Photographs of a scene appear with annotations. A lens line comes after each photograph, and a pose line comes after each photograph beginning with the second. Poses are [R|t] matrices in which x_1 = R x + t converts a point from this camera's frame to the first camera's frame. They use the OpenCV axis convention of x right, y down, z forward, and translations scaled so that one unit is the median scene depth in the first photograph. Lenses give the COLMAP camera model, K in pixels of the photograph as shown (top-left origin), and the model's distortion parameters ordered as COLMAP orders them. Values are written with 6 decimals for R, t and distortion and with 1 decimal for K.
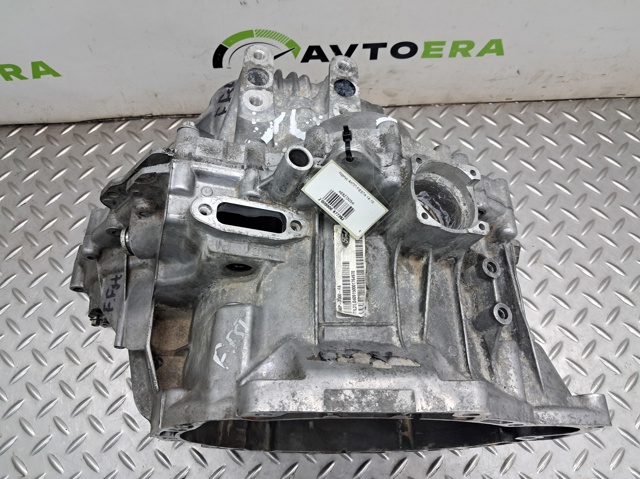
lens RADIAL K [[491.8, 0, 321.6], [0, 491.8, 227.6], [0, 0, 1]] dist [-0.024863, -0.010235]
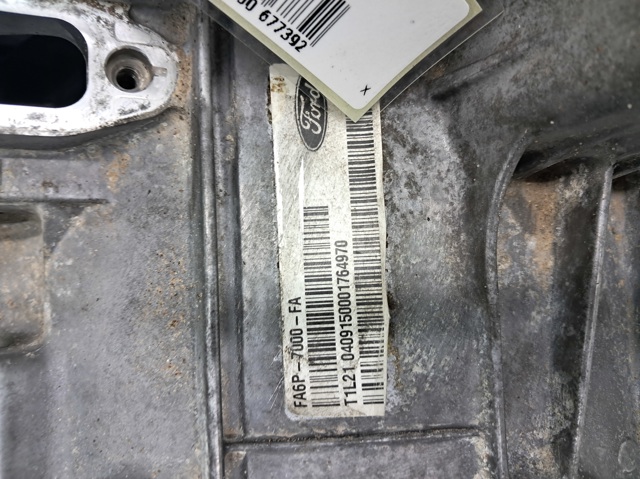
lens RADIAL K [[491.8, 0, 321.6], [0, 491.8, 227.6], [0, 0, 1]] dist [-0.024863, -0.010235]
pose [[0.996961, -0.038143, 0.067930, 0.032829], [0.006650, 0.910430, 0.413610, -0.036557], [-0.077622, -0.411901, 0.907917, 0.732362]]
